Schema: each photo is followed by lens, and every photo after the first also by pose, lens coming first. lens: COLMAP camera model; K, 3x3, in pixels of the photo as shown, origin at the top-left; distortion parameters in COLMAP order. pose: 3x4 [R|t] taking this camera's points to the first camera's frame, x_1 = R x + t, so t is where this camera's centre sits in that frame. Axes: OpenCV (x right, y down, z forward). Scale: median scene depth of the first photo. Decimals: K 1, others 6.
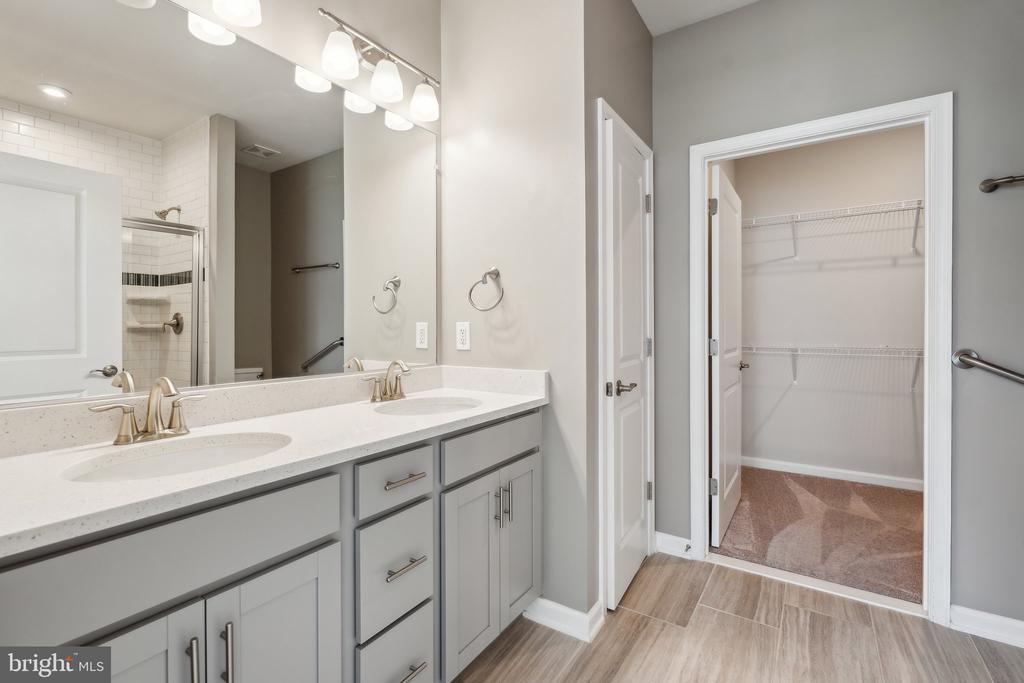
lens RADIAL K [[458.2, 0, 512.0], [0, 458.2, 341.5], [0, 0, 1]] dist [-0.011015, -0.000170]
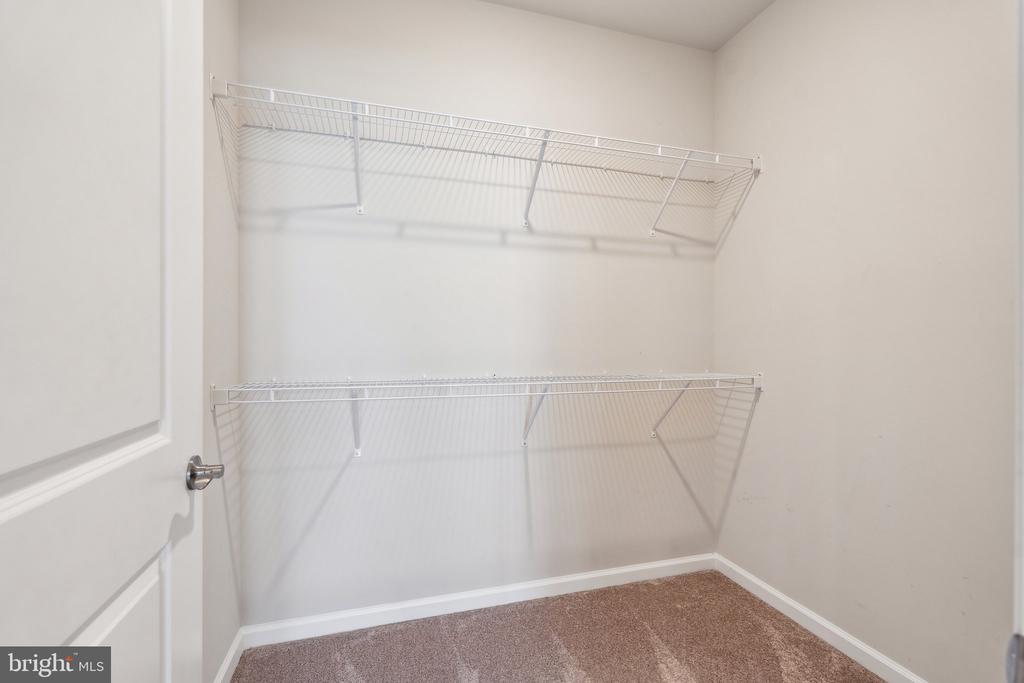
lens RADIAL K [[455.7, 0, 512.5], [0, 455.7, 339.2], [0, 0, 1]] dist [-0.000231, -0.000337]
pose [[0.634411, 0.013069, 0.772885, 0.345183], [0.007612, 0.999703, -0.023153, -0.020967], [-0.772958, 0.020572, 0.634123, 0.557764]]
